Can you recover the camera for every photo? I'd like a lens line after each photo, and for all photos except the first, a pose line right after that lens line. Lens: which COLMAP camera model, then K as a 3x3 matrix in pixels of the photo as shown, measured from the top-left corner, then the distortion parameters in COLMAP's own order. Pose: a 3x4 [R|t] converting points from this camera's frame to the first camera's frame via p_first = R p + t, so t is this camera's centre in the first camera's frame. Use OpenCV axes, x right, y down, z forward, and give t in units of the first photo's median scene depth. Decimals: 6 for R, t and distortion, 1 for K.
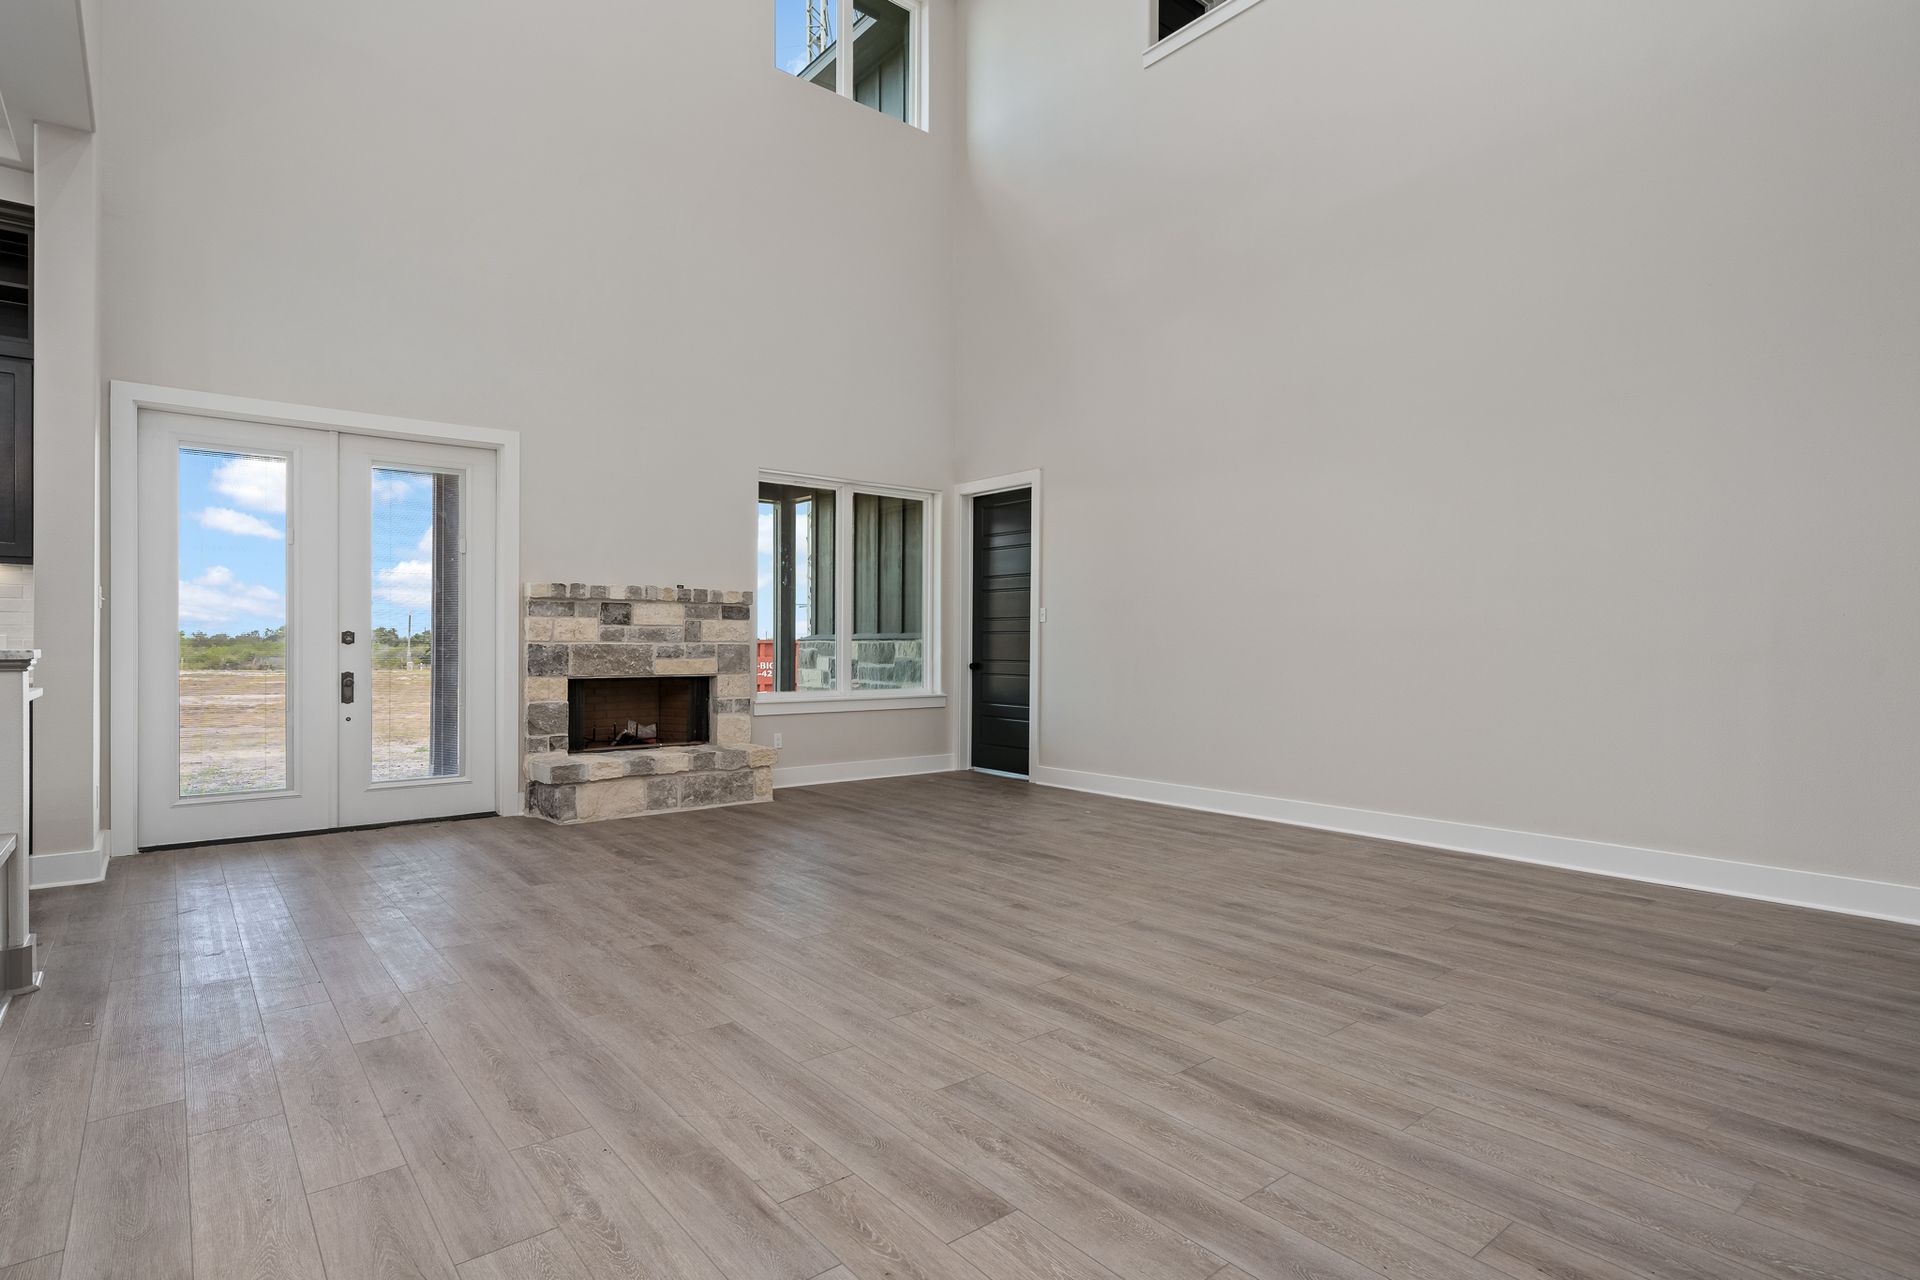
lens RADIAL K [[960.1, 0, 961.1], [0, 960.1, 645.8], [0, 0, 1]] dist [0.002902, -0.001821]
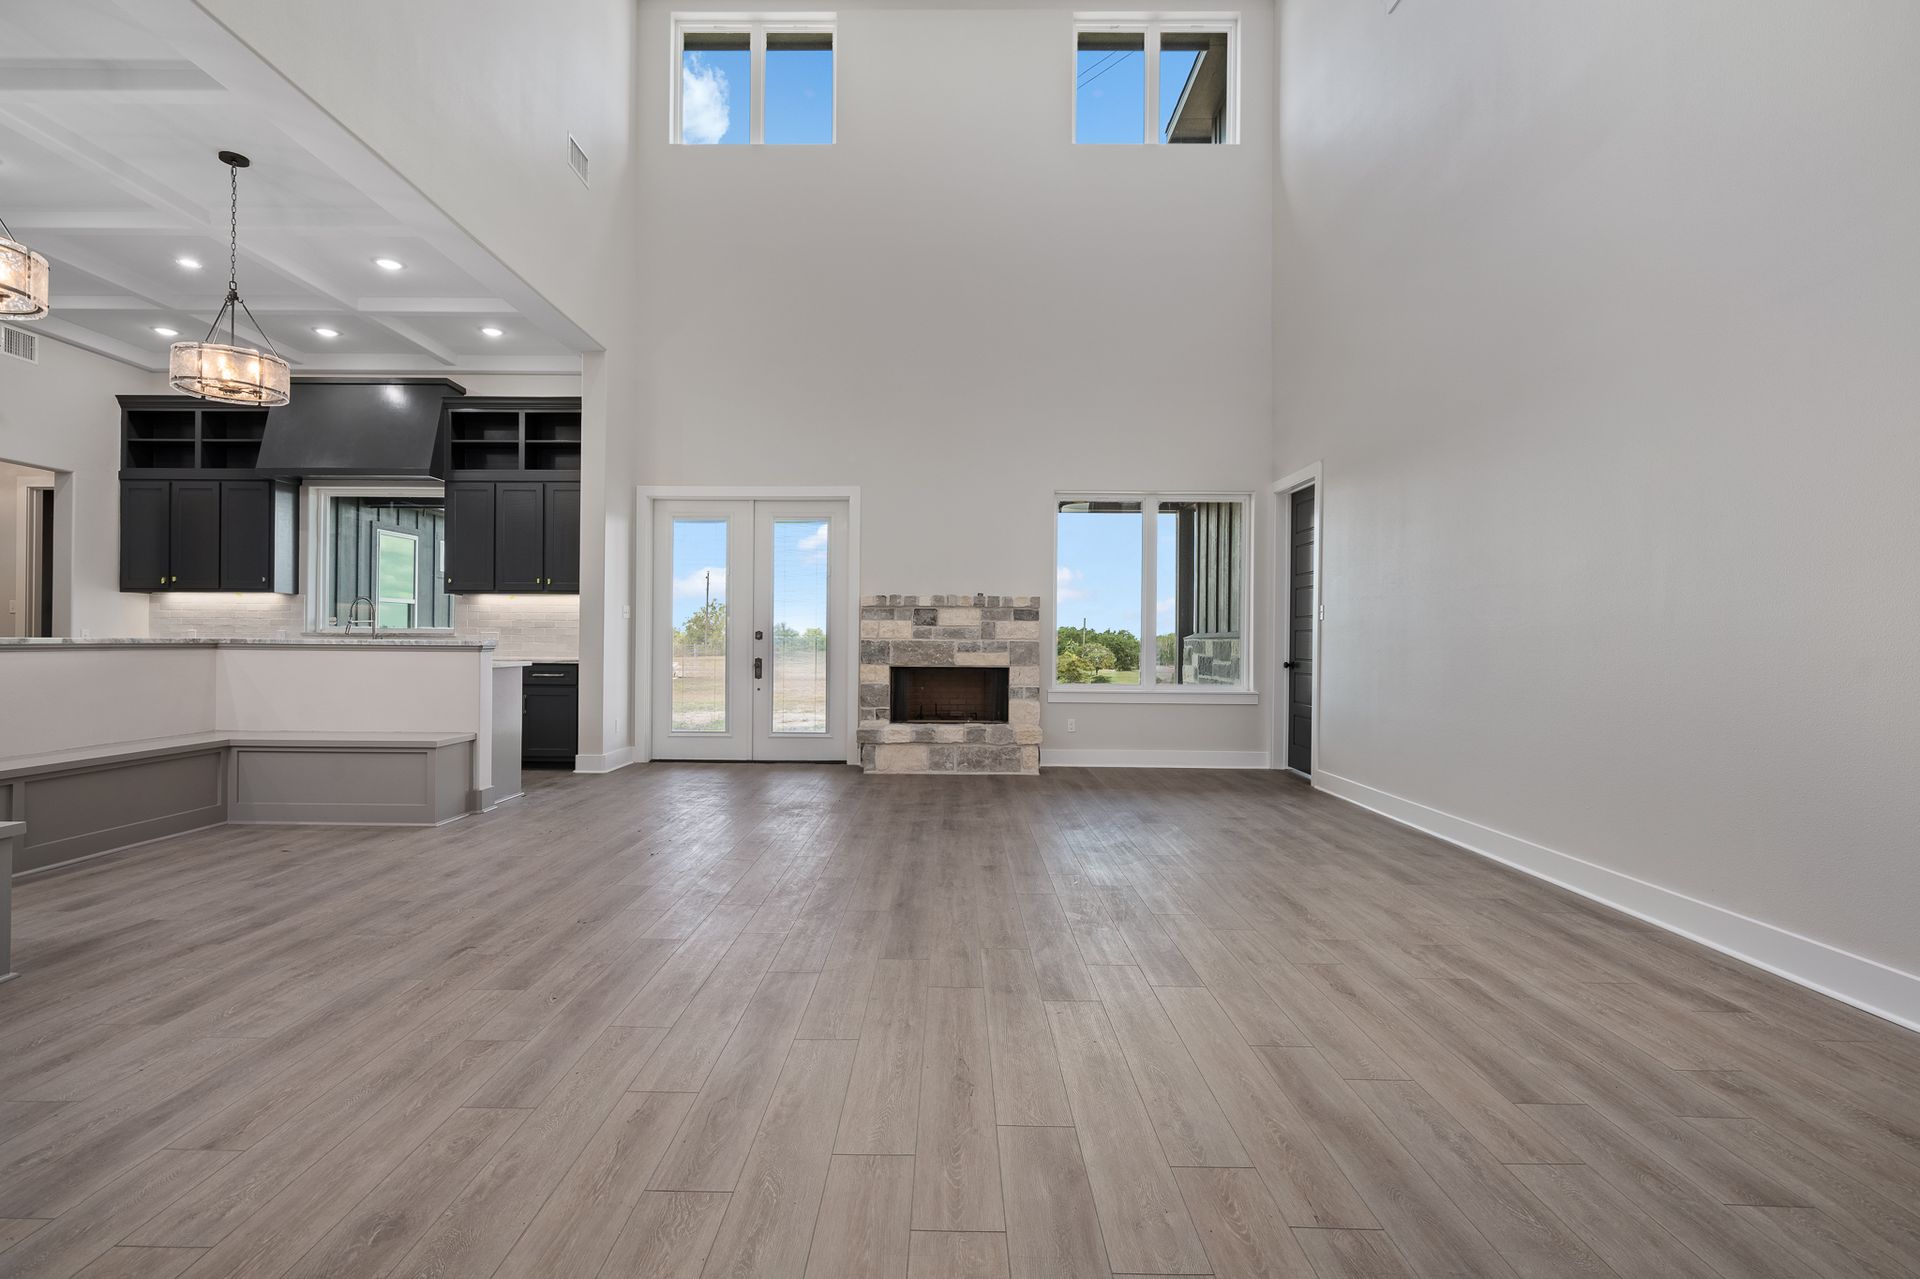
lens RADIAL K [[910.2, 0, 958.2], [0, 910.2, 641.0], [0, 0, 1]] dist [-0.003667, 0.001220]
pose [[0.774202, 0.004700, -0.632921, 0.462563], [-0.006354, 0.999980, -0.000347, -0.001048], [0.632906, 0.004290, 0.774216, 0.080024]]
